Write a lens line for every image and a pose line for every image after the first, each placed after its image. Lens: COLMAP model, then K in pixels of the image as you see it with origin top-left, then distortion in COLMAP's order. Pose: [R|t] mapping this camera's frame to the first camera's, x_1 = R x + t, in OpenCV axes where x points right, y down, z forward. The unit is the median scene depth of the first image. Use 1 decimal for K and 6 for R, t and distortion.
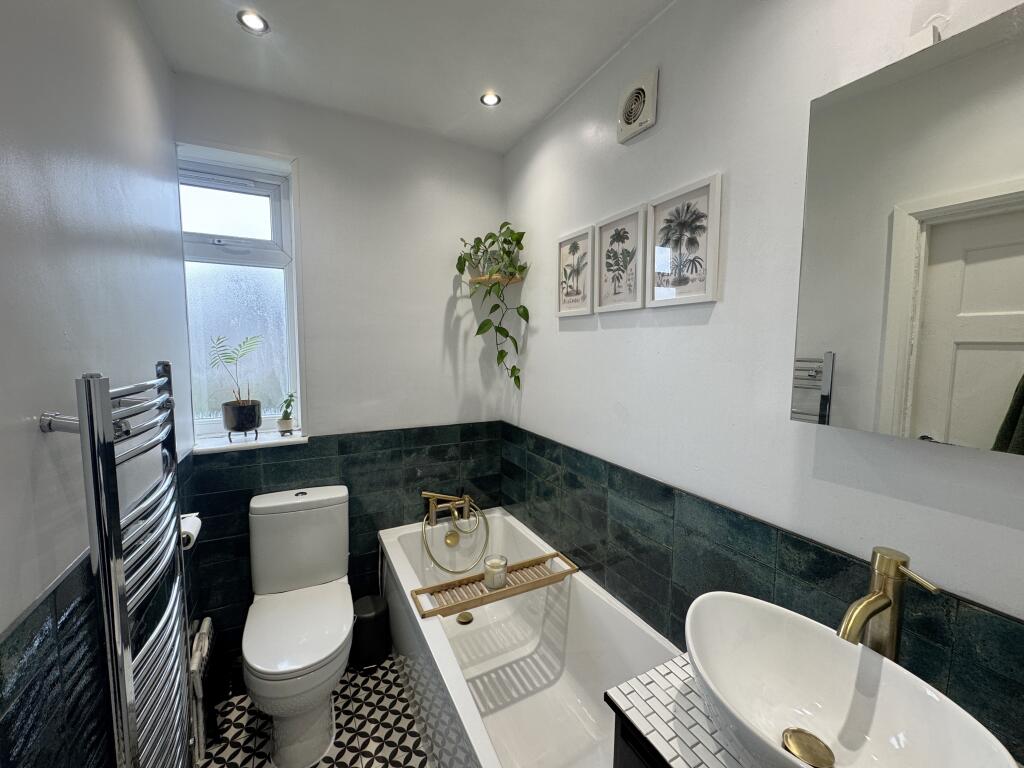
lens RADIAL K [[407.7, 0, 513.3], [0, 407.7, 384.2], [0, 0, 1]] dist [-0.000766, -0.000053]
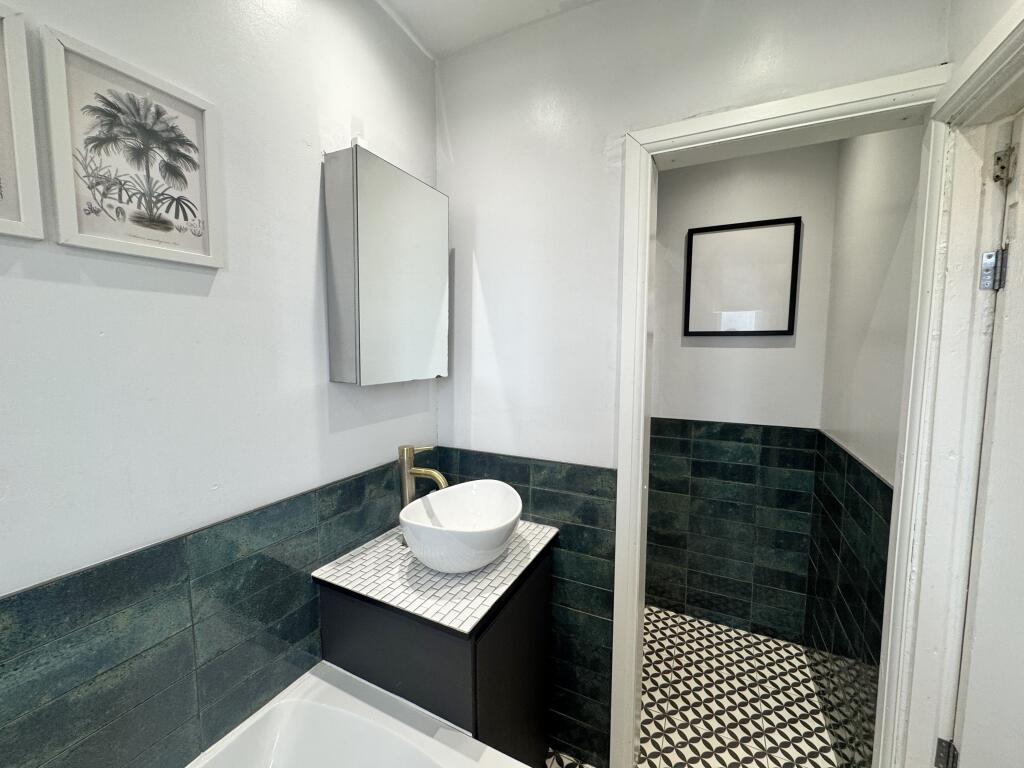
lens RADIAL K [[407.7, 0, 513.3], [0, 407.7, 384.2], [0, 0, 1]] dist [-0.000766, -0.000053]
pose [[-0.578678, -0.084742, 0.811142, -0.475696], [0.072047, 0.985387, 0.154345, -0.059970], [-0.812368, 0.147756, -0.564116, 0.968392]]
